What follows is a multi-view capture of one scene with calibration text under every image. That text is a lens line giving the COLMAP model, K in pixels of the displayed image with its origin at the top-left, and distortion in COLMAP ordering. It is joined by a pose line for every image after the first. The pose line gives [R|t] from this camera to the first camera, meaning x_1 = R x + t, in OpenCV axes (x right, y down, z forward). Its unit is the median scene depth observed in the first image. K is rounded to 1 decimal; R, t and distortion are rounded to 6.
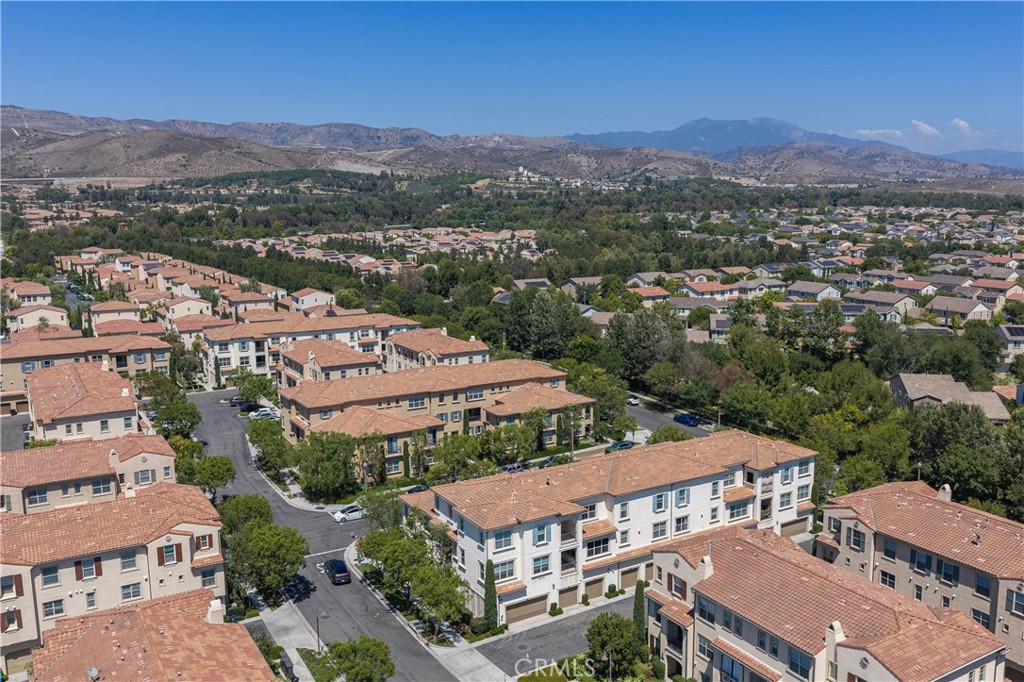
lens RADIAL K [[848.6, 0, 513.1], [0, 848.6, 338.2], [0, 0, 1]] dist [0.022999, -0.034115]
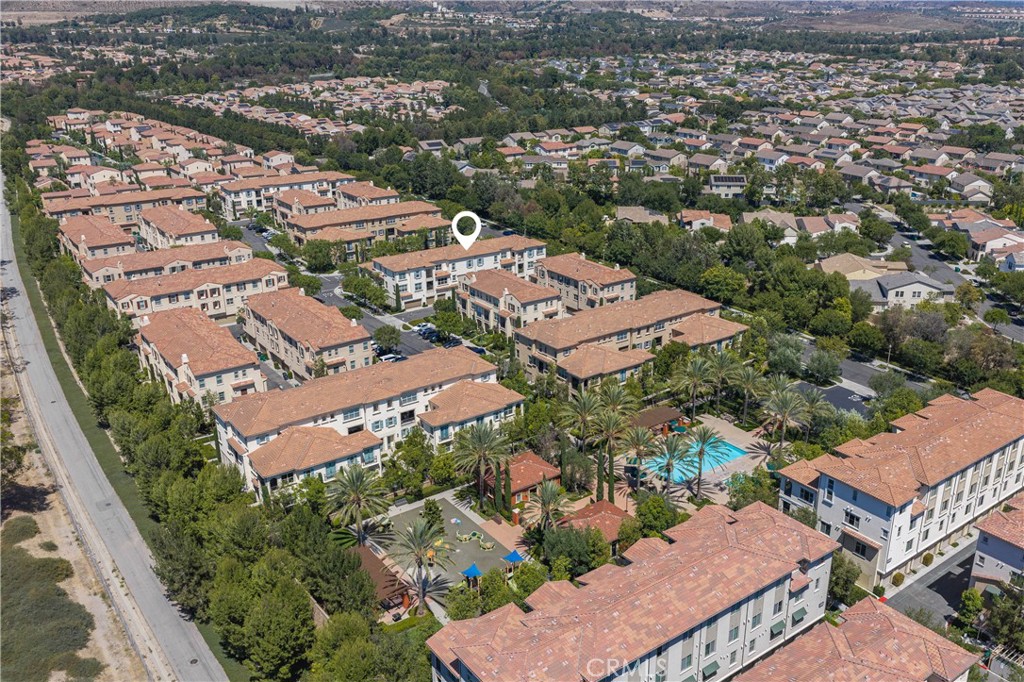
lens RADIAL K [[848.6, 0, 522.5], [0, 848.6, 342.8], [0, 0, 1]] dist [0.022999, -0.034115]
pose [[0.995119, -0.027577, 0.094751, 0.046500], [0.008166, 0.979877, 0.199433, -0.032284], [-0.098344, -0.197686, 0.975320, -0.718062]]
